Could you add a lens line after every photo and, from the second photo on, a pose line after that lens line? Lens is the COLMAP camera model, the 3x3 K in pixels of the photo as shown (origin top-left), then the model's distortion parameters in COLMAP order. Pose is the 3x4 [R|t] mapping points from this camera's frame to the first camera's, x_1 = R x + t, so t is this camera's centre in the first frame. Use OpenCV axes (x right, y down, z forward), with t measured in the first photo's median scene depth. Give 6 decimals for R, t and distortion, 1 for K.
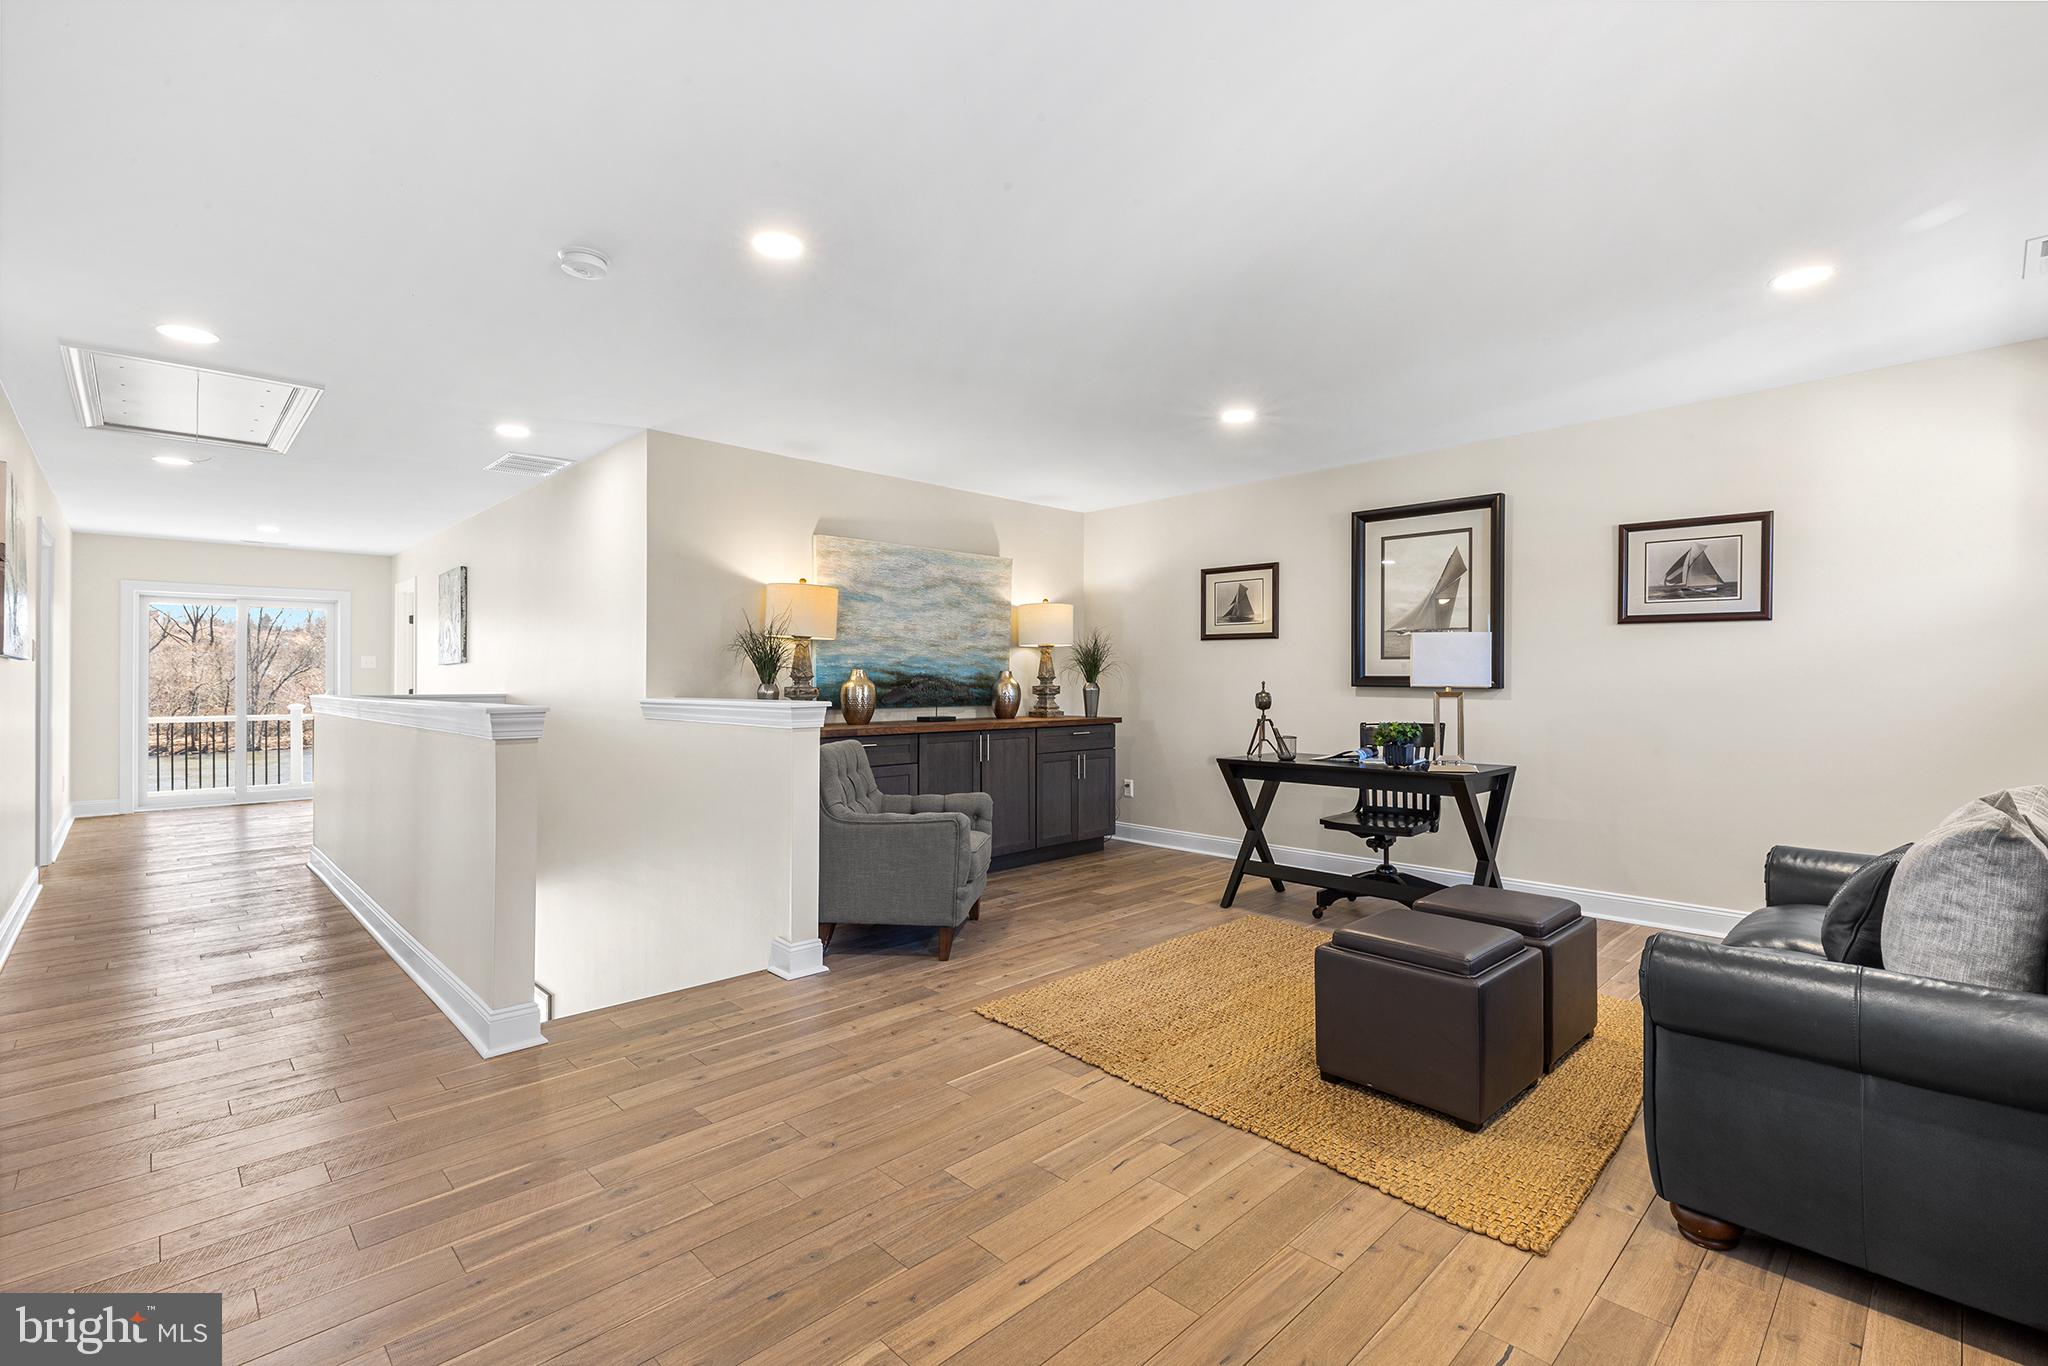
lens RADIAL K [[915.5, 0, 1024.0], [0, 915.5, 683.0], [0, 0, 1]] dist [-0.000088, -0.000009]
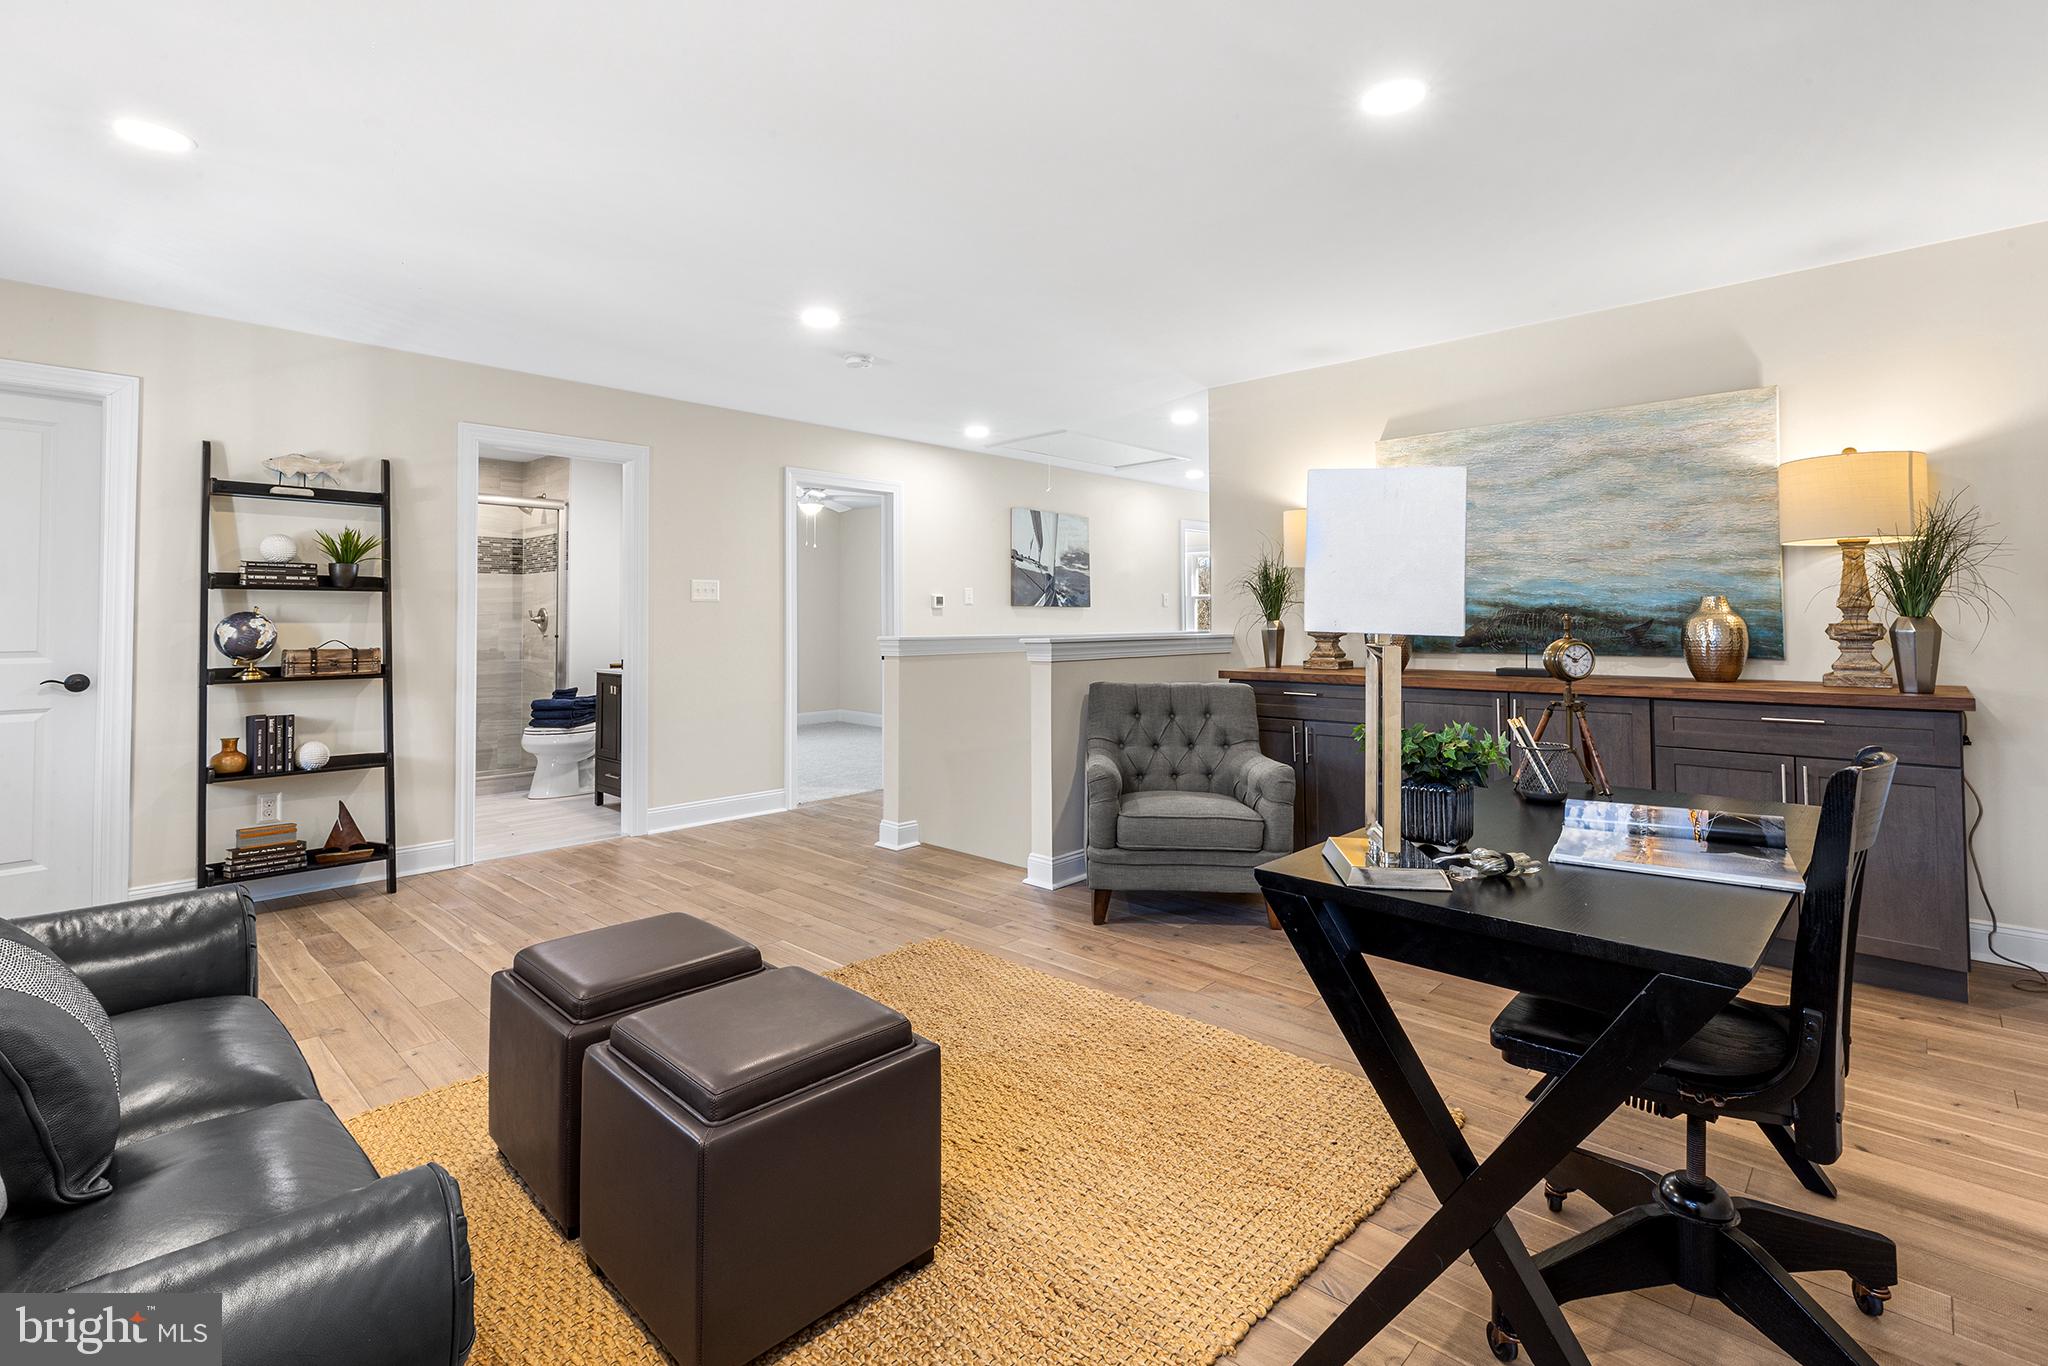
lens RADIAL K [[948.3, 0, 1021.4], [0, 948.3, 599.8], [0, 0, 1]] dist [-0.000379, -0.000002]
pose [[0.037118, -0.021508, -0.999079, 0.559717], [0.005328, 0.999758, -0.021325, -0.000929], [0.999297, -0.004531, 0.037223, 0.576776]]
